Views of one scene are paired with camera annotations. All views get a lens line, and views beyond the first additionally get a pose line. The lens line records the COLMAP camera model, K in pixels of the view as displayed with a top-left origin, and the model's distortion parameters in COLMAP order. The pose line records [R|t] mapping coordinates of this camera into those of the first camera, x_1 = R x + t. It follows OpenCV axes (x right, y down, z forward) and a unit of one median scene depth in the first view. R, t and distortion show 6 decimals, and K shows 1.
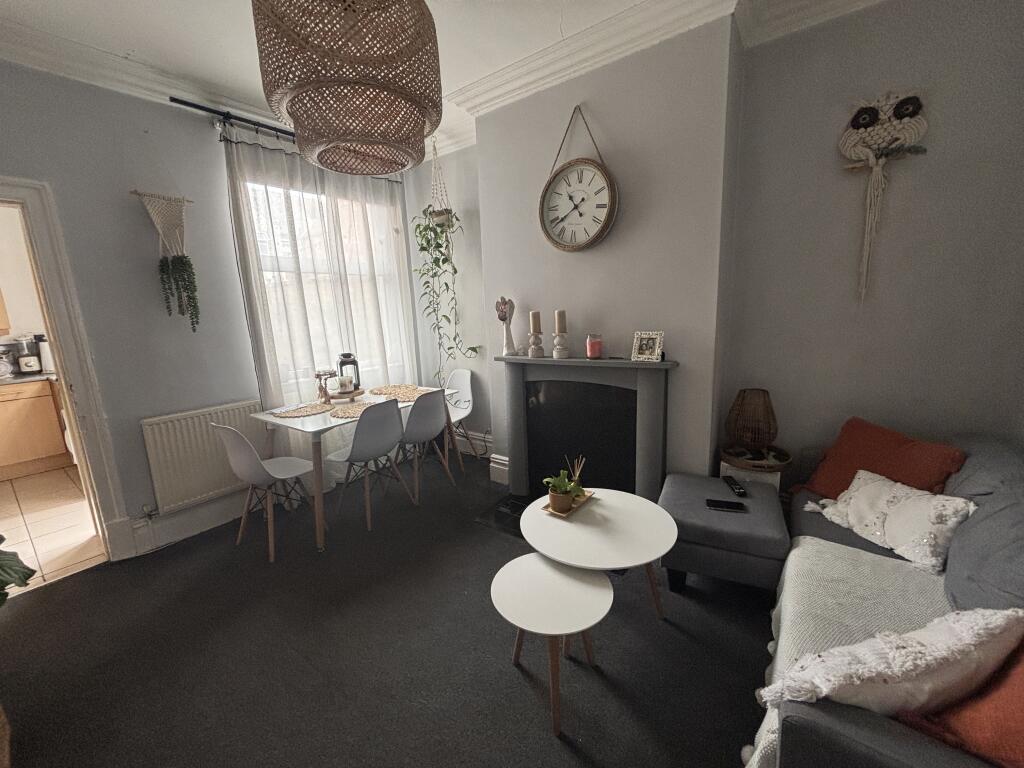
lens RADIAL K [[413.9, 0, 512.0], [0, 413.9, 384.0], [0, 0, 1]] dist [0.000955, 0.000054]
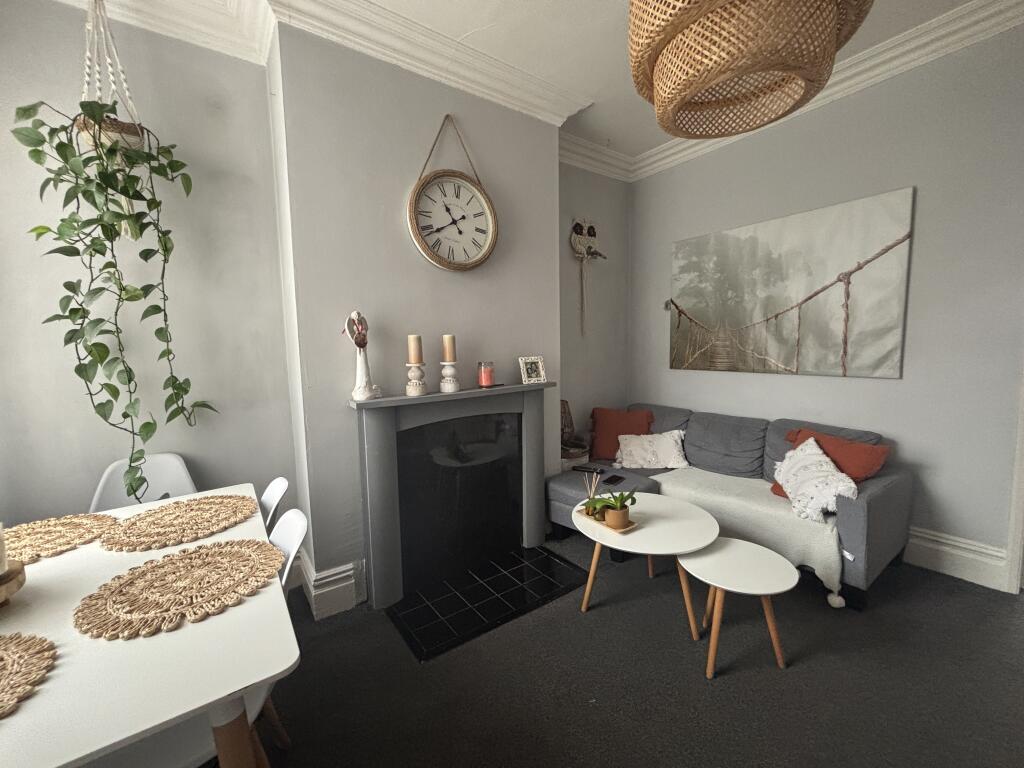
lens RADIAL K [[415.2, 0, 512.0], [0, 415.2, 384.0], [0, 0, 1]] dist [-0.002618, -0.000286]
pose [[0.309423, -0.057774, 0.949168, -0.683136], [0.180265, 0.983618, 0.001106, -0.060985], [-0.933682, 0.170759, 0.314768, 0.662638]]
